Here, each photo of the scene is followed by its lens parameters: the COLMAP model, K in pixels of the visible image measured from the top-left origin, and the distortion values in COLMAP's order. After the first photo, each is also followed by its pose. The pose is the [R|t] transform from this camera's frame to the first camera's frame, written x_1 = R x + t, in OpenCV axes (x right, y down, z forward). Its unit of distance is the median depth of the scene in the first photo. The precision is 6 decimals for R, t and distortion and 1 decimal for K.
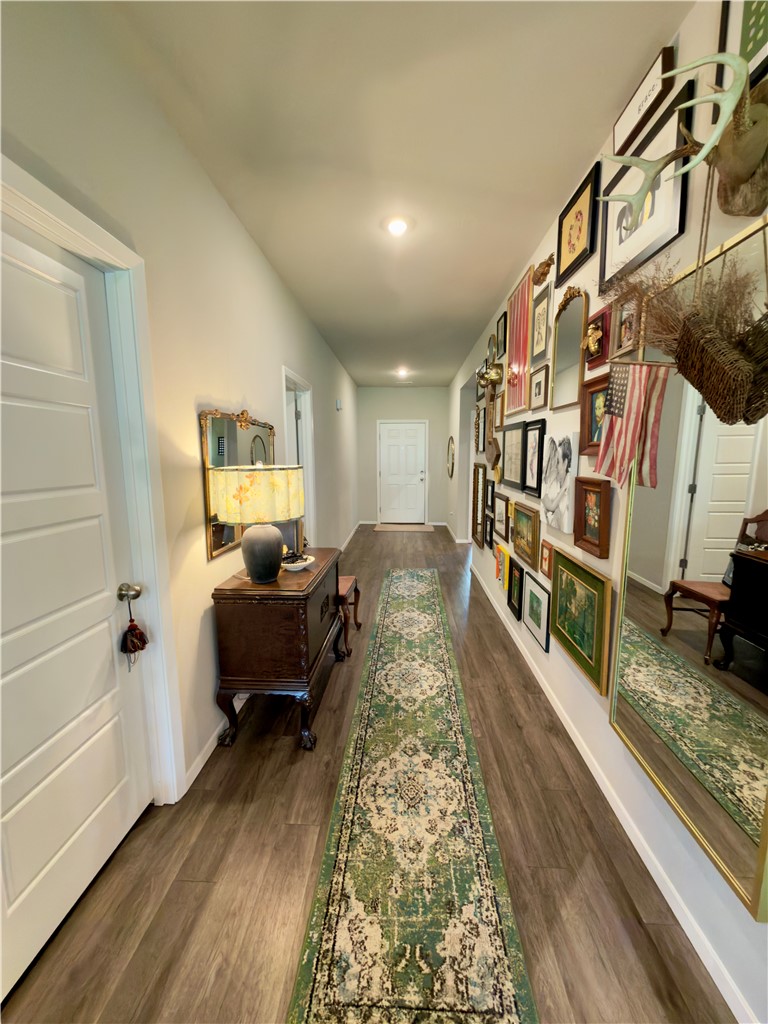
lens RADIAL K [[408.1, 0, 385.8], [0, 408.1, 510.5], [0, 0, 1]] dist [0.000997, -0.000227]
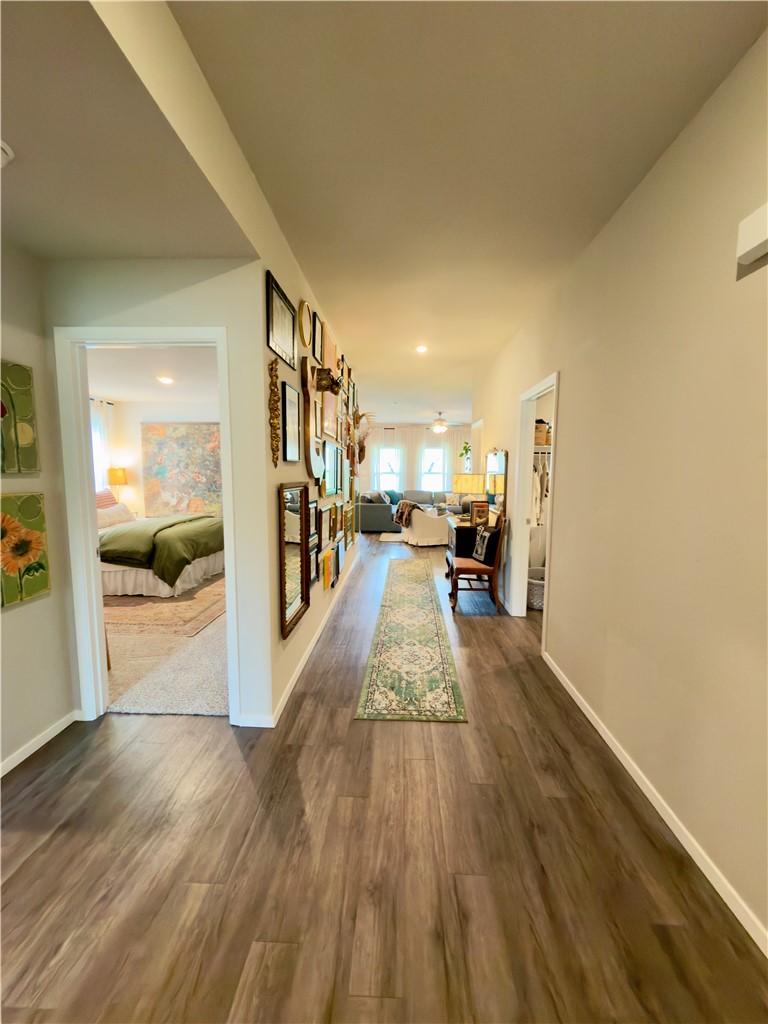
lens RADIAL K [[408.1, 0, 383.6], [0, 408.1, 514.4], [0, 0, 1]] dist [0.000997, -0.000227]
pose [[-0.999988, -0.004505, -0.002093, 0.157852], [-0.004874, 0.971244, 0.238038, -0.304615], [0.000960, 0.238045, -0.971254, 2.288415]]
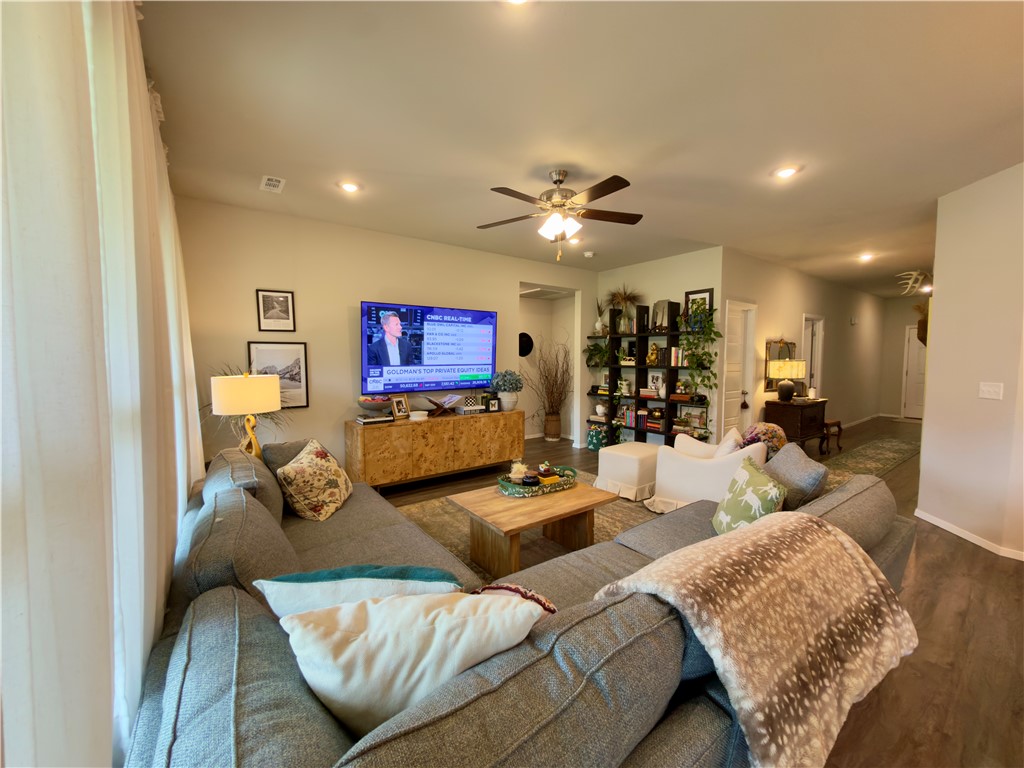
lens RADIAL K [[408.1, 0, 509.2], [0, 408.1, 383.8], [0, 0, 1]] dist [0.000997, -0.000227]
pose [[0.632818, 0.047245, -0.772858, 0.021565], [-0.101769, 0.994553, -0.022532, 0.010227], [0.767584, 0.092911, 0.634179, -0.073258]]
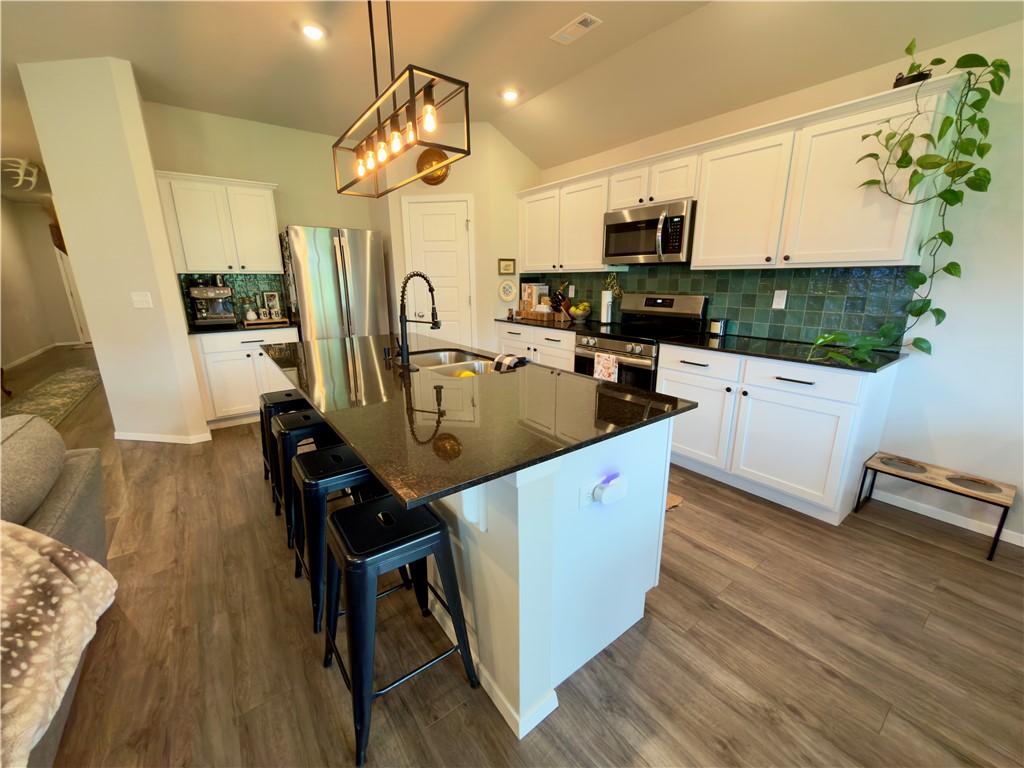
lens RADIAL K [[408.1, 0, 518.5], [0, 408.1, 384.9], [0, 0, 1]] dist [0.000997, -0.000227]
pose [[0.767123, -0.169201, 0.618783, 0.023009], [0.093842, 0.983811, 0.152677, 0.011102], [-0.634599, -0.059055, 0.770582, -0.067573]]
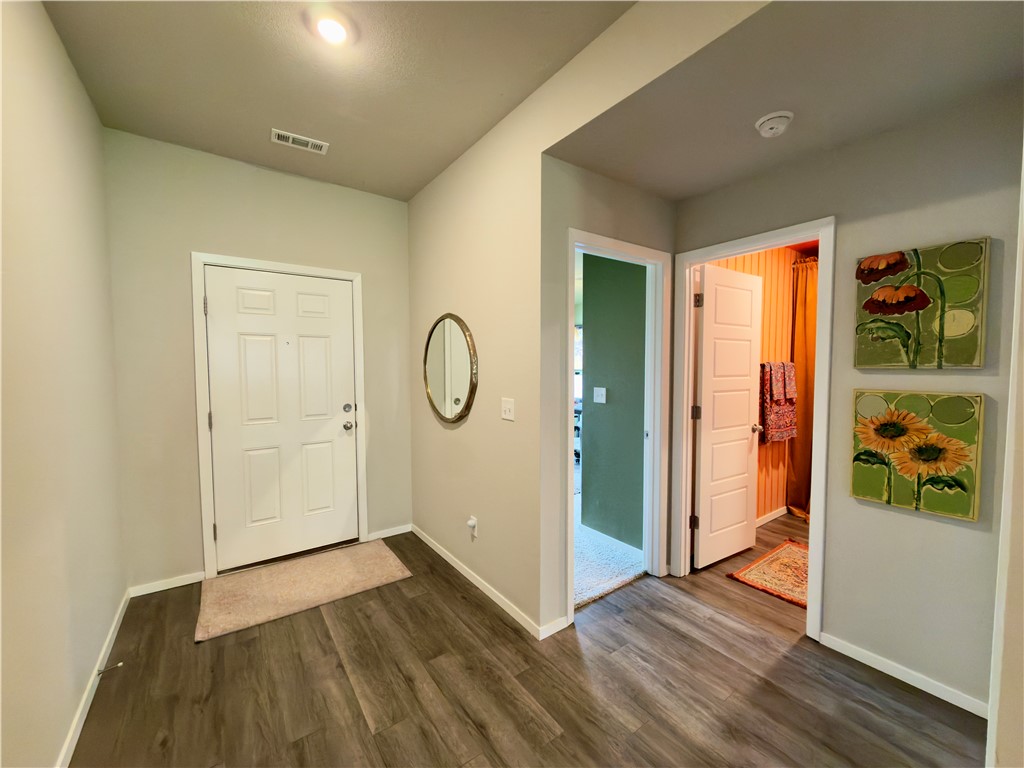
lens RADIAL K [[408.1, 0, 512.4], [0, 408.1, 384.5], [0, 0, 1]] dist [0.000997, -0.000227]
pose [[0.784364, -0.034112, 0.619362, -0.068790], [0.086633, 0.994725, -0.054928, -0.215228], [-0.614221, 0.096741, 0.783182, 1.603905]]
